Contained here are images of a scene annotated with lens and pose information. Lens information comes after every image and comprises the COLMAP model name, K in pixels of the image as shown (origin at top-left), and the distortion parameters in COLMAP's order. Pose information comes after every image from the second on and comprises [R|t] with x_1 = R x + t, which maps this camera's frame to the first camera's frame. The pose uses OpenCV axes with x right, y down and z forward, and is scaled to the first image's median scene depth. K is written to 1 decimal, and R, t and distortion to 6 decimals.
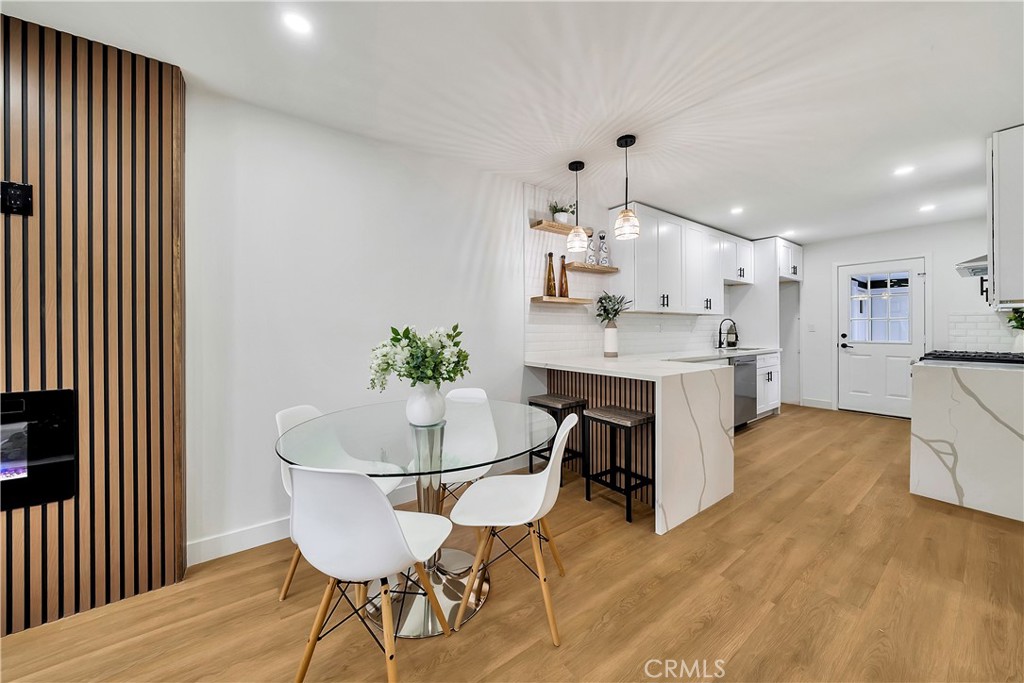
lens RADIAL K [[353.1, 0, 508.3], [0, 353.1, 328.5], [0, 0, 1]] dist [-0.003282, -0.000238]
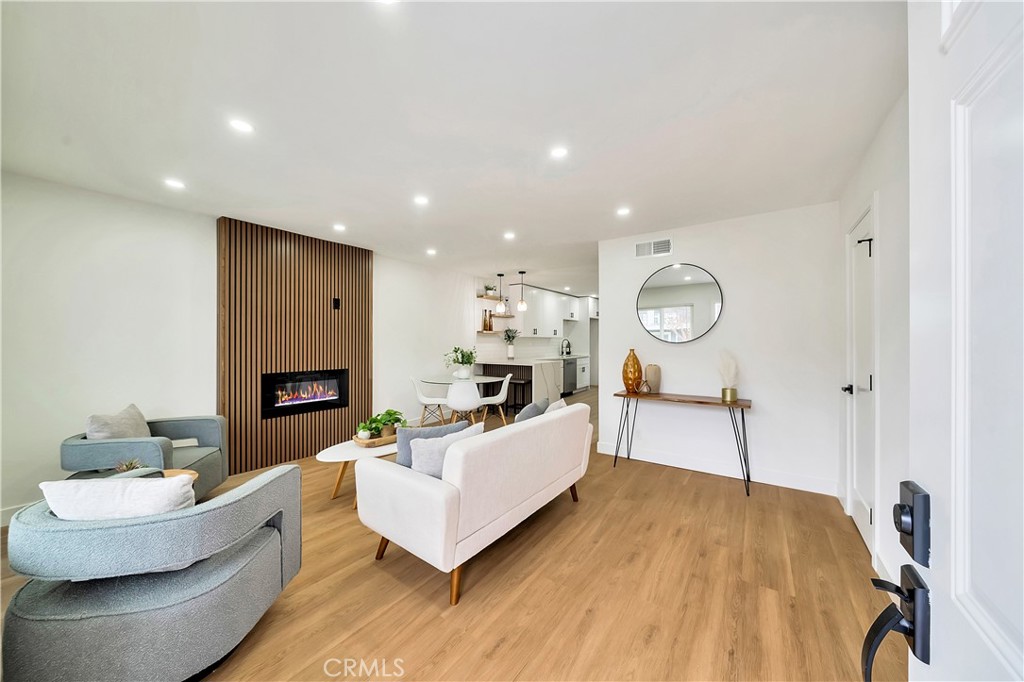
lens RADIAL K [[353.1, 0, 506.4], [0, 353.1, 339.9], [0, 0, 1]] dist [-0.003282, -0.000238]
pose [[0.941967, 0.006305, 0.335647, -0.417171], [-0.006054, 0.999980, -0.001794, -0.027947], [-0.335651, -0.000342, 0.941986, -0.909907]]
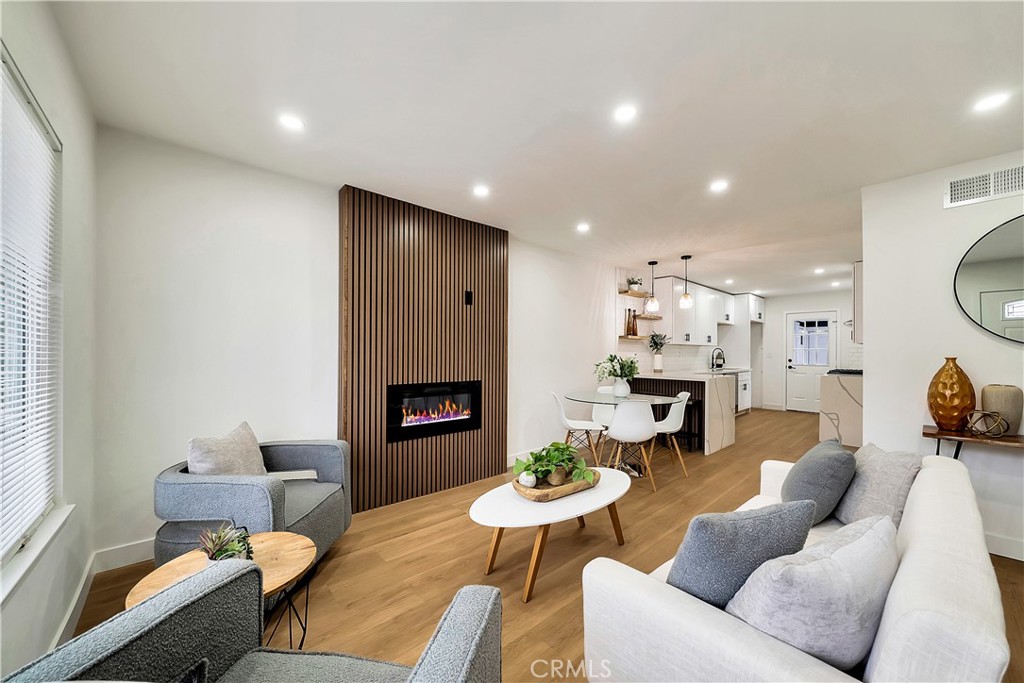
lens RADIAL K [[369.6, 0, 517.0], [0, 369.6, 349.1], [0, 0, 1]] dist [-0.006589, -0.000148]
pose [[0.992772, 0.010147, 0.119585, -0.545653], [-0.009348, 0.999930, -0.007238, -0.006491], [-0.119650, 0.006068, 0.992798, -0.588883]]
